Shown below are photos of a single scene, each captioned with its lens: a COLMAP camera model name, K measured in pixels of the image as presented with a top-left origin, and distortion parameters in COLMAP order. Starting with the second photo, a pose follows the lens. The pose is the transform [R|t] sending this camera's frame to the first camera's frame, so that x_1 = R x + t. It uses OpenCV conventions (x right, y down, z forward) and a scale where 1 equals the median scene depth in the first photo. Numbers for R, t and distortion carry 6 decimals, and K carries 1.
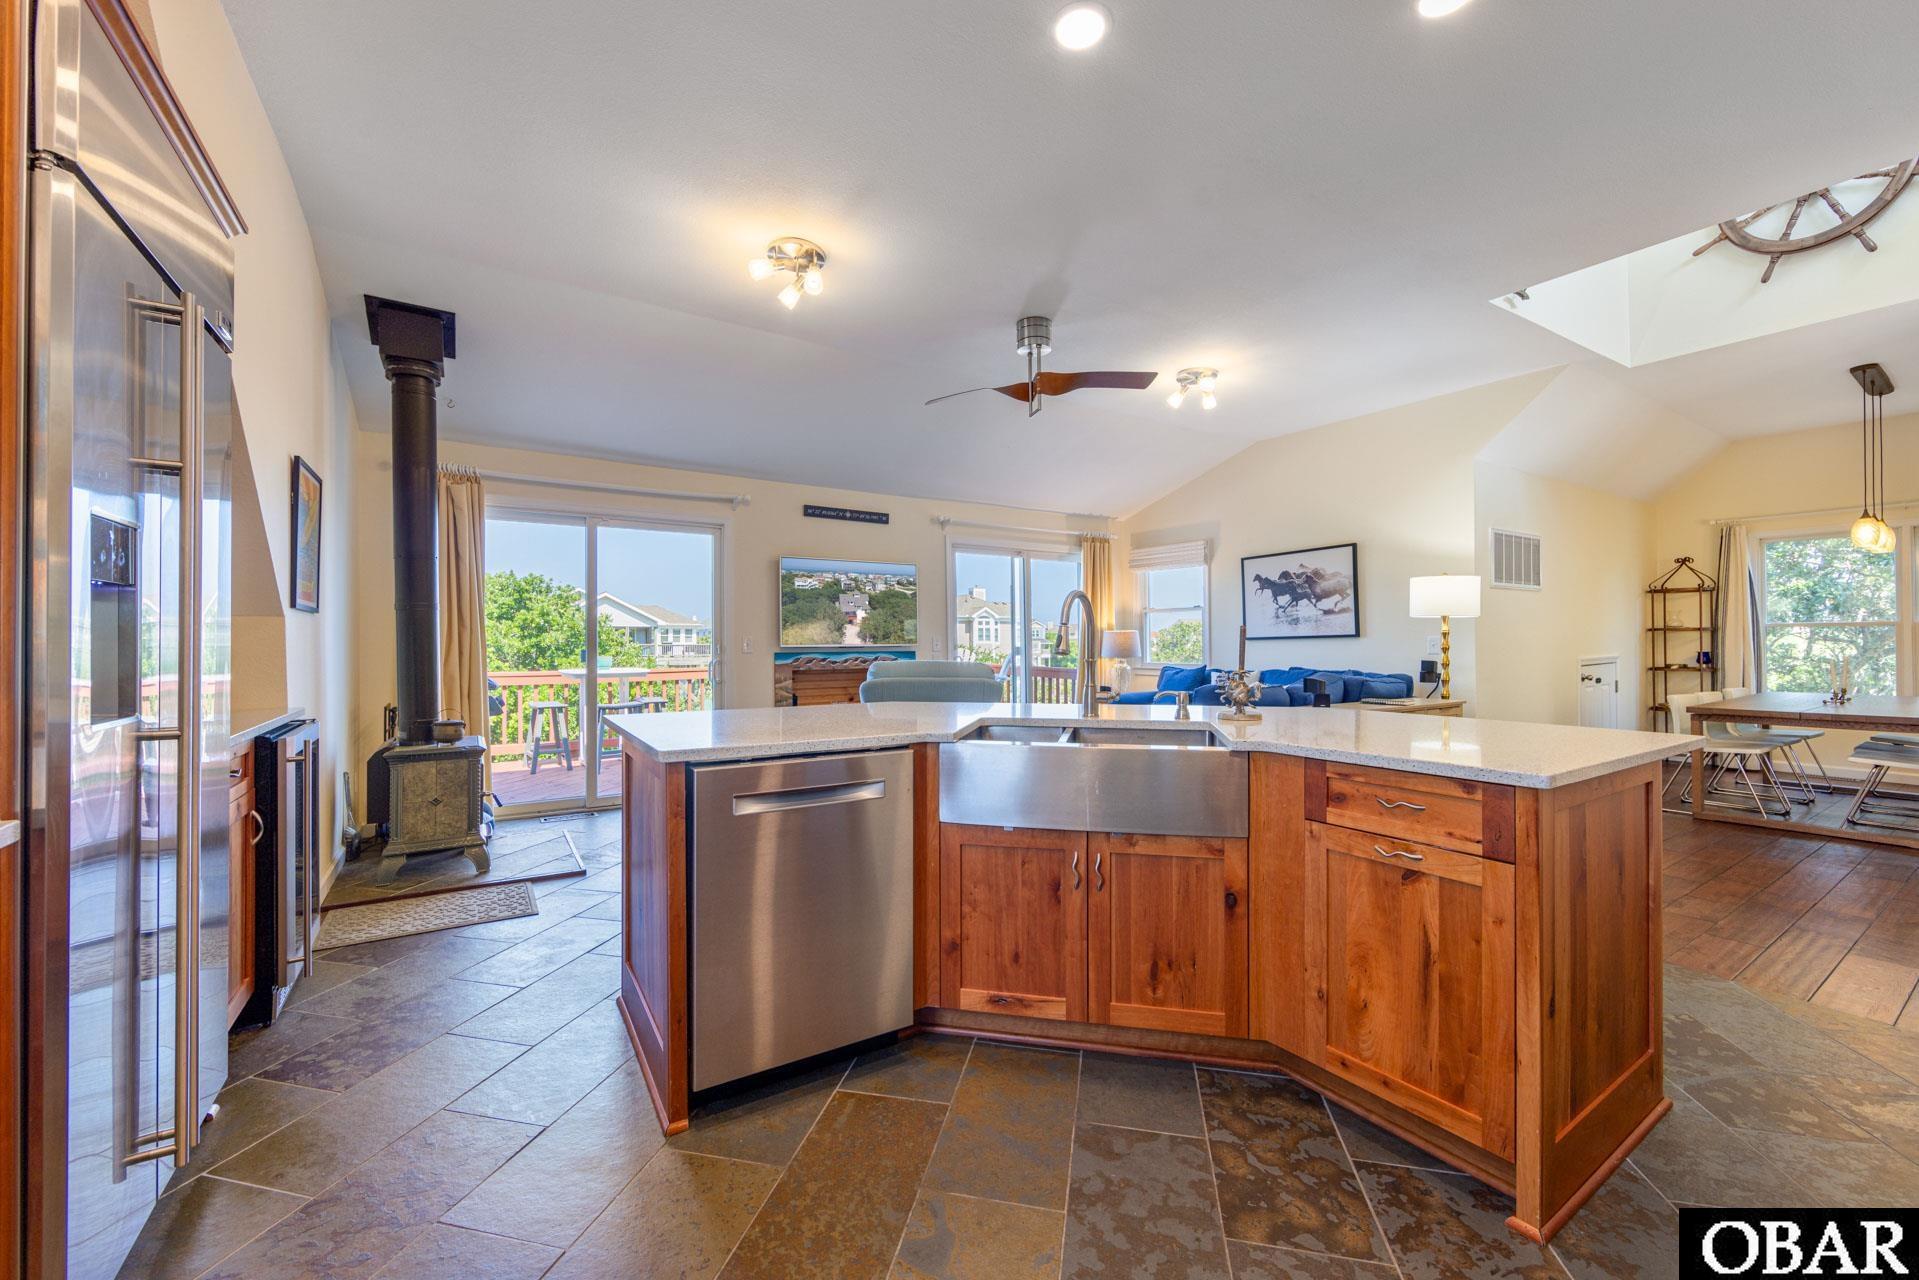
lens RADIAL K [[751.6, 0, 958.5], [0, 751.6, 634.5], [0, 0, 1]] dist [-0.002484, -0.000305]
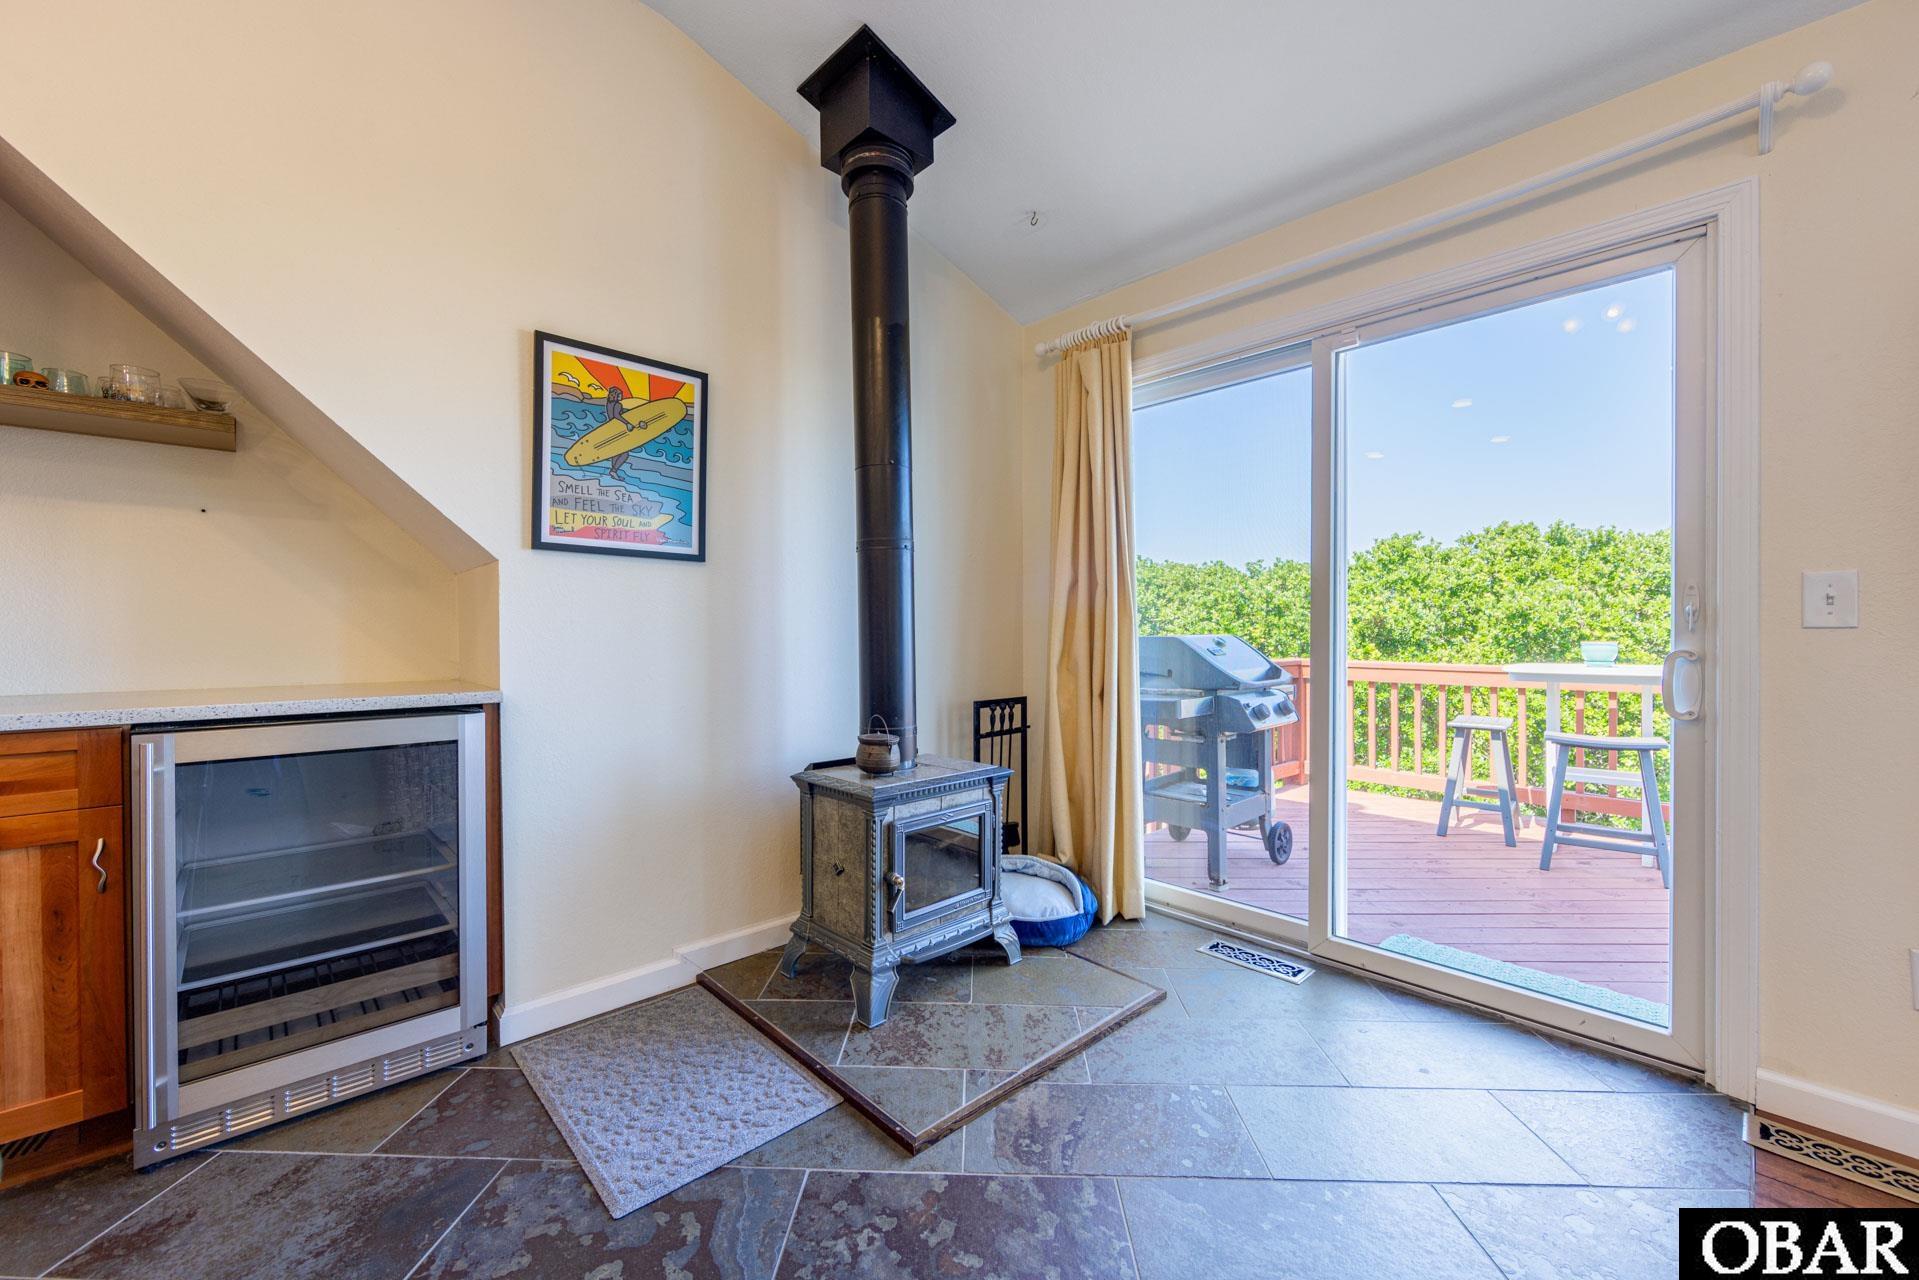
lens RADIAL K [[751.6, 0, 958.5], [0, 751.6, 634.5], [0, 0, 1]] dist [-0.002484, -0.000305]
pose [[0.179322, 0.005926, -0.983773, -0.058780], [0.010228, 0.999917, 0.007887, 0.019510], [0.983737, -0.011477, 0.179246, 0.592767]]
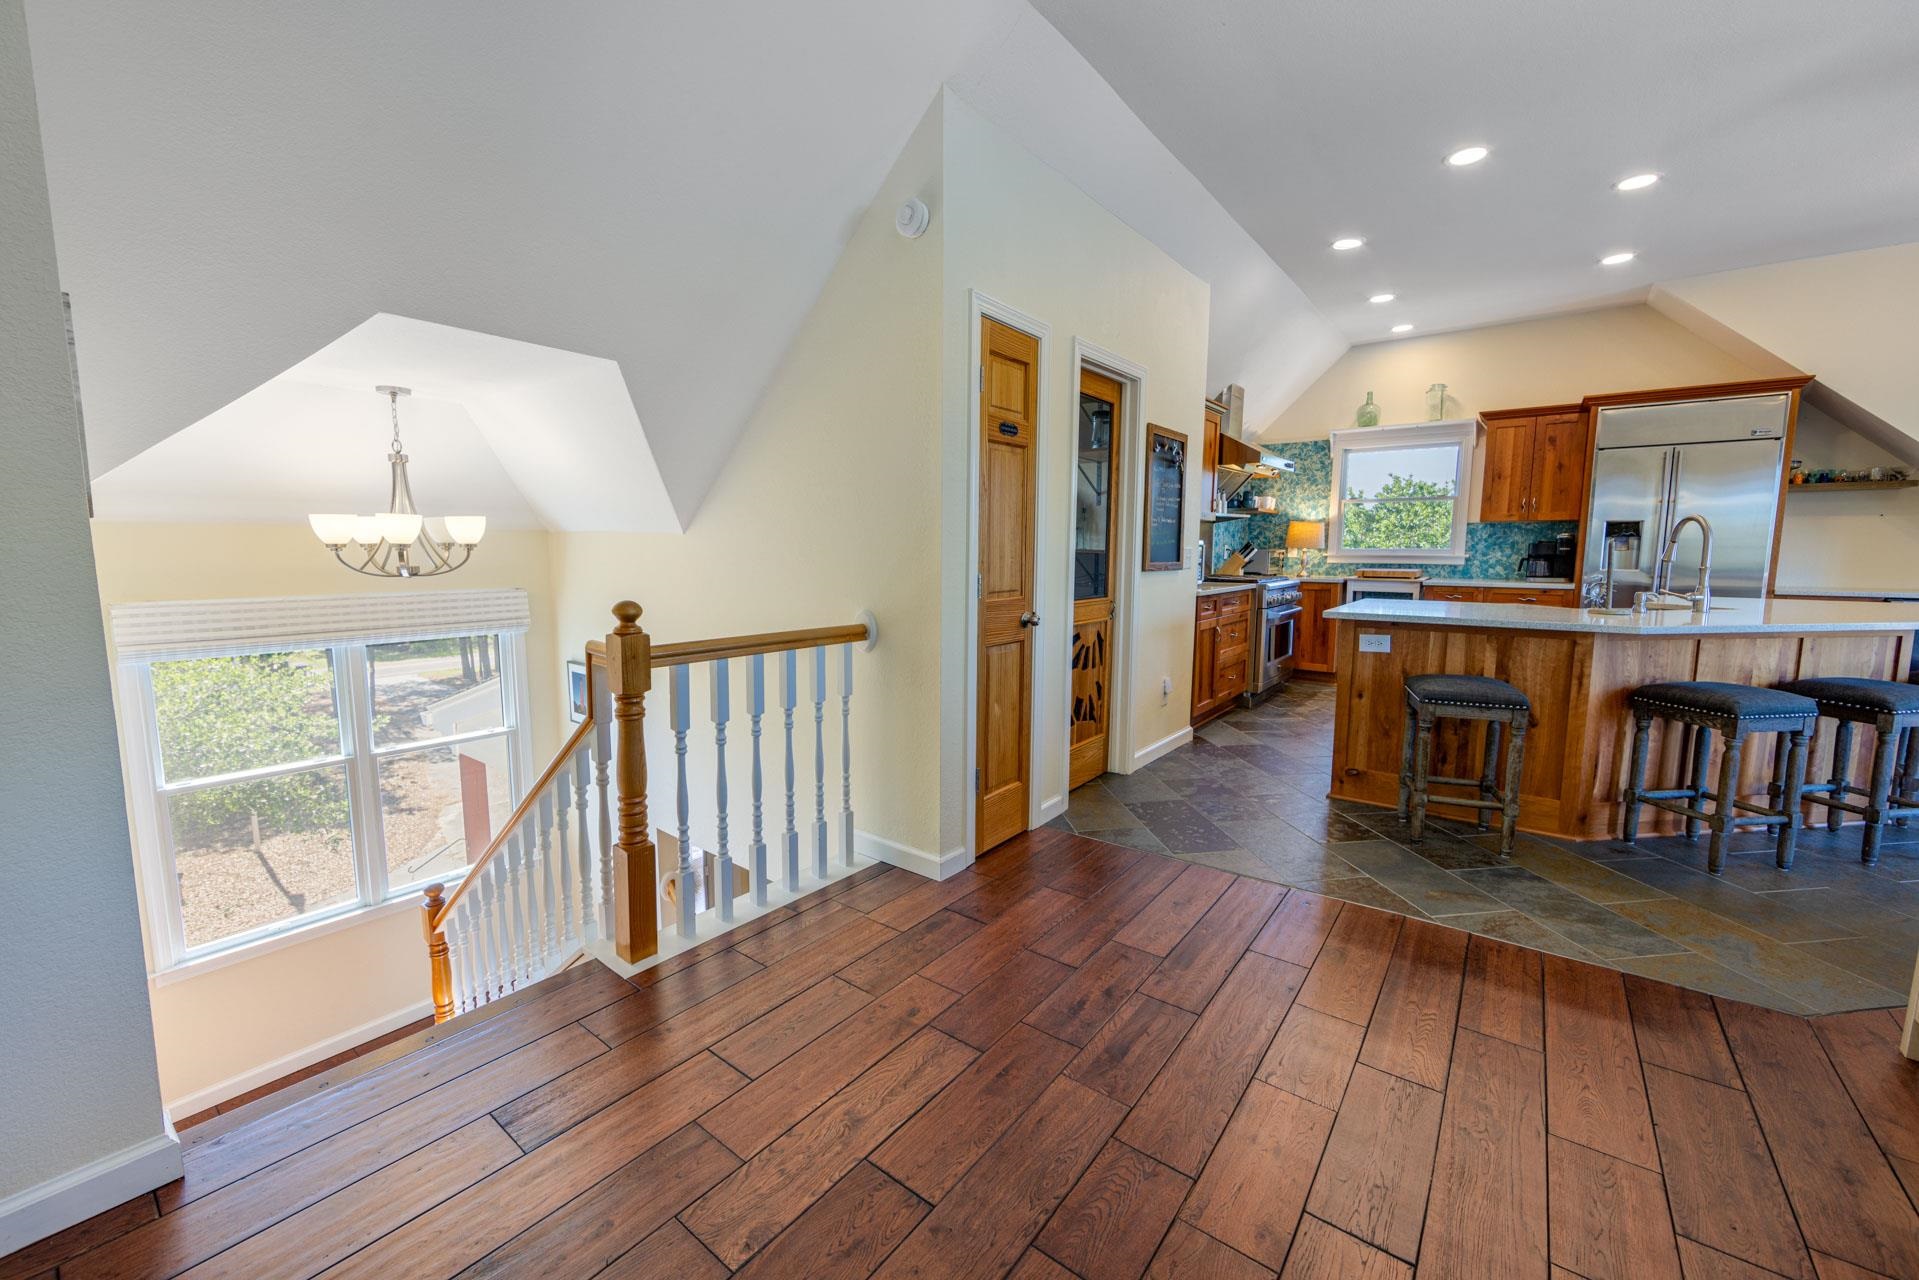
lens RADIAL K [[751.6, 0, 958.5], [0, 751.6, 634.5], [0, 0, 1]] dist [-0.002484, -0.000305]
pose [[-0.942595, 0.039698, -0.331571, 0.768762], [0.004431, 0.994308, 0.106452, 0.001994], [0.333910, 0.098872, -0.937405, 0.762743]]
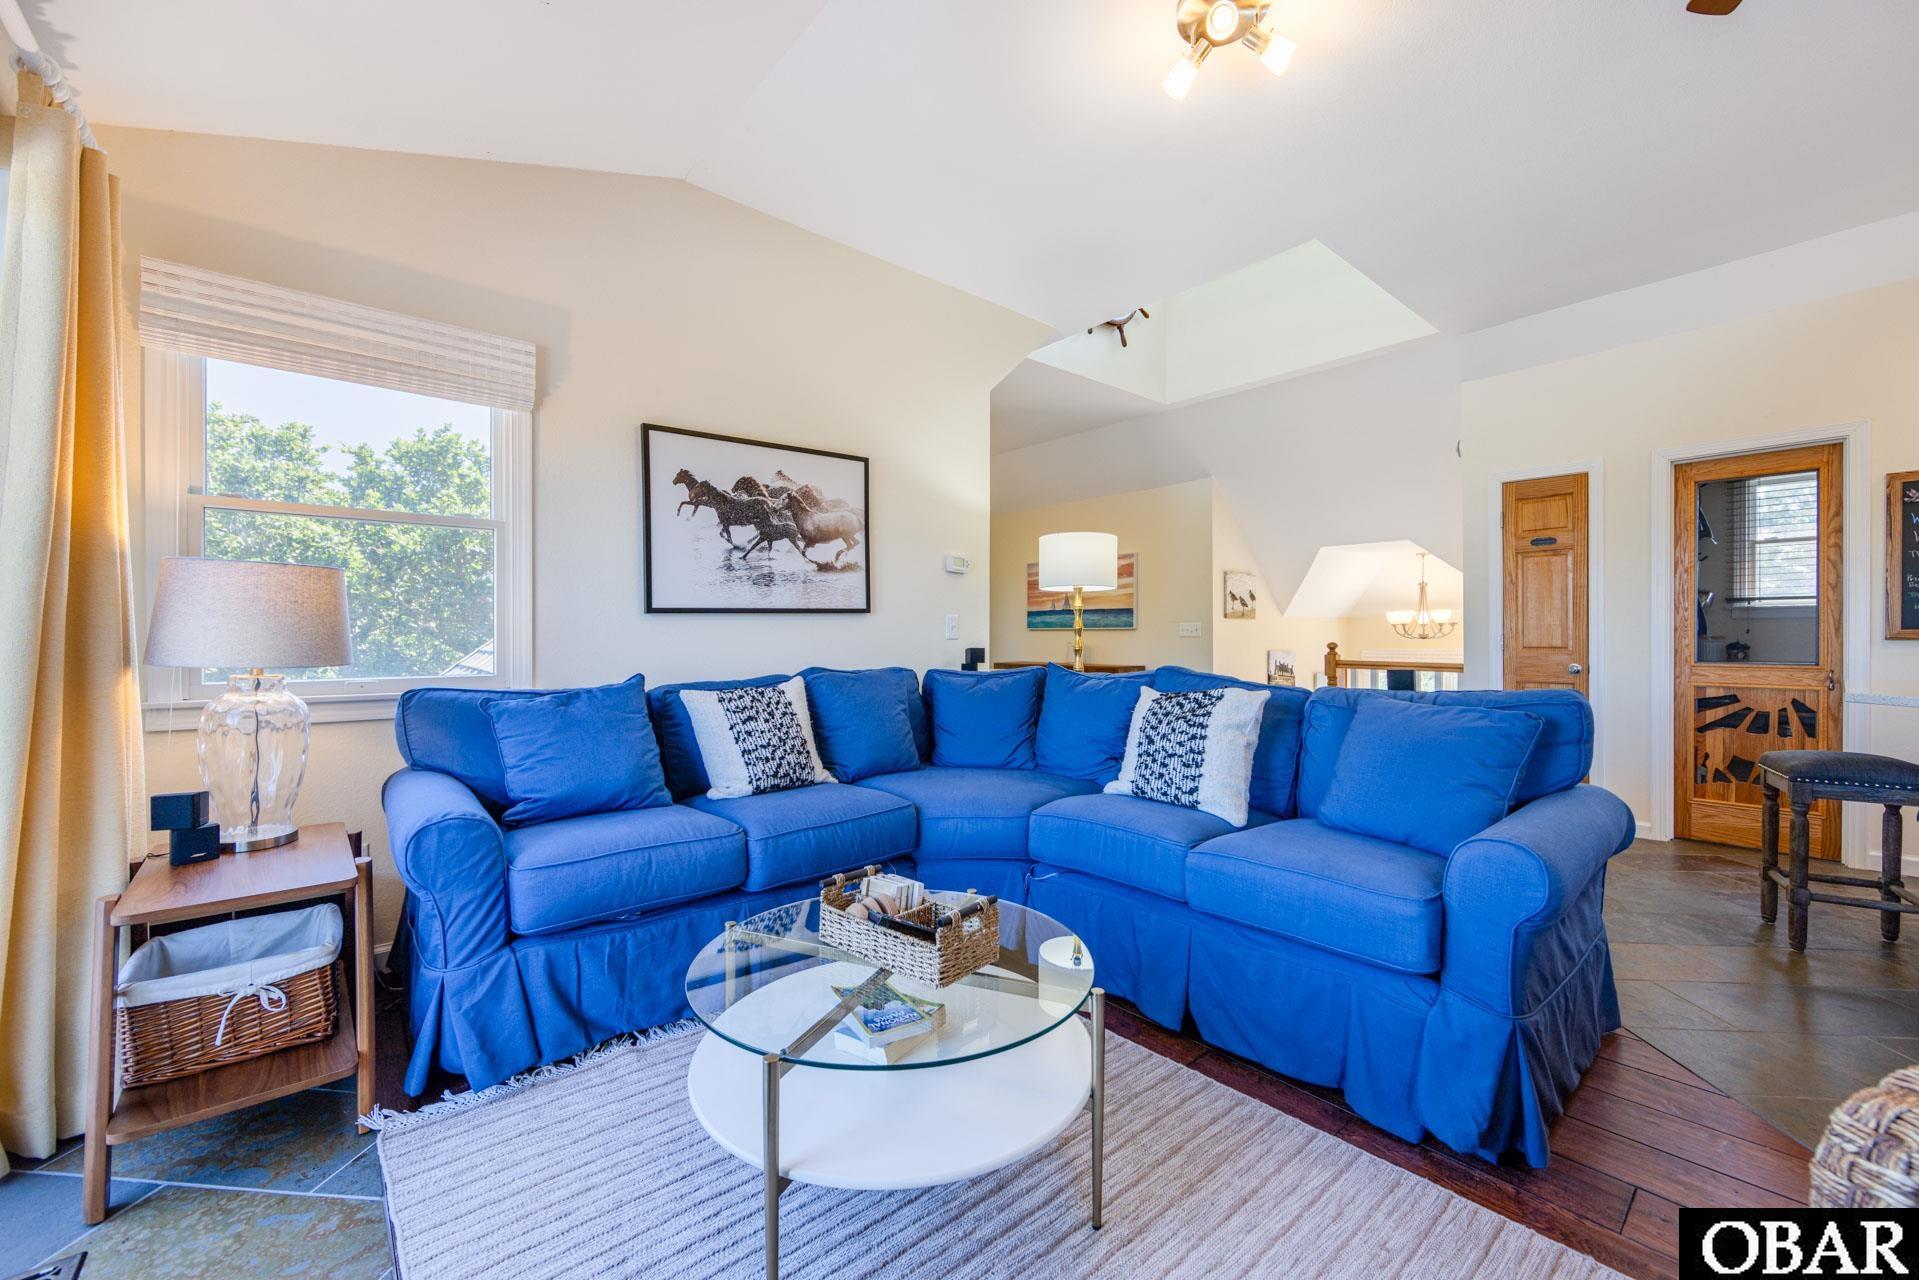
lens RADIAL K [[757.1, 0, 960.5], [0, 757.1, 635.3], [0, 0, 1]] dist [-0.000407, 0.000209]
pose [[-0.128218, 0.005379, 0.991731, -0.085079], [-0.007989, 0.999947, -0.006456, 0.023744], [-0.991714, -0.008751, -0.128169, 0.970569]]
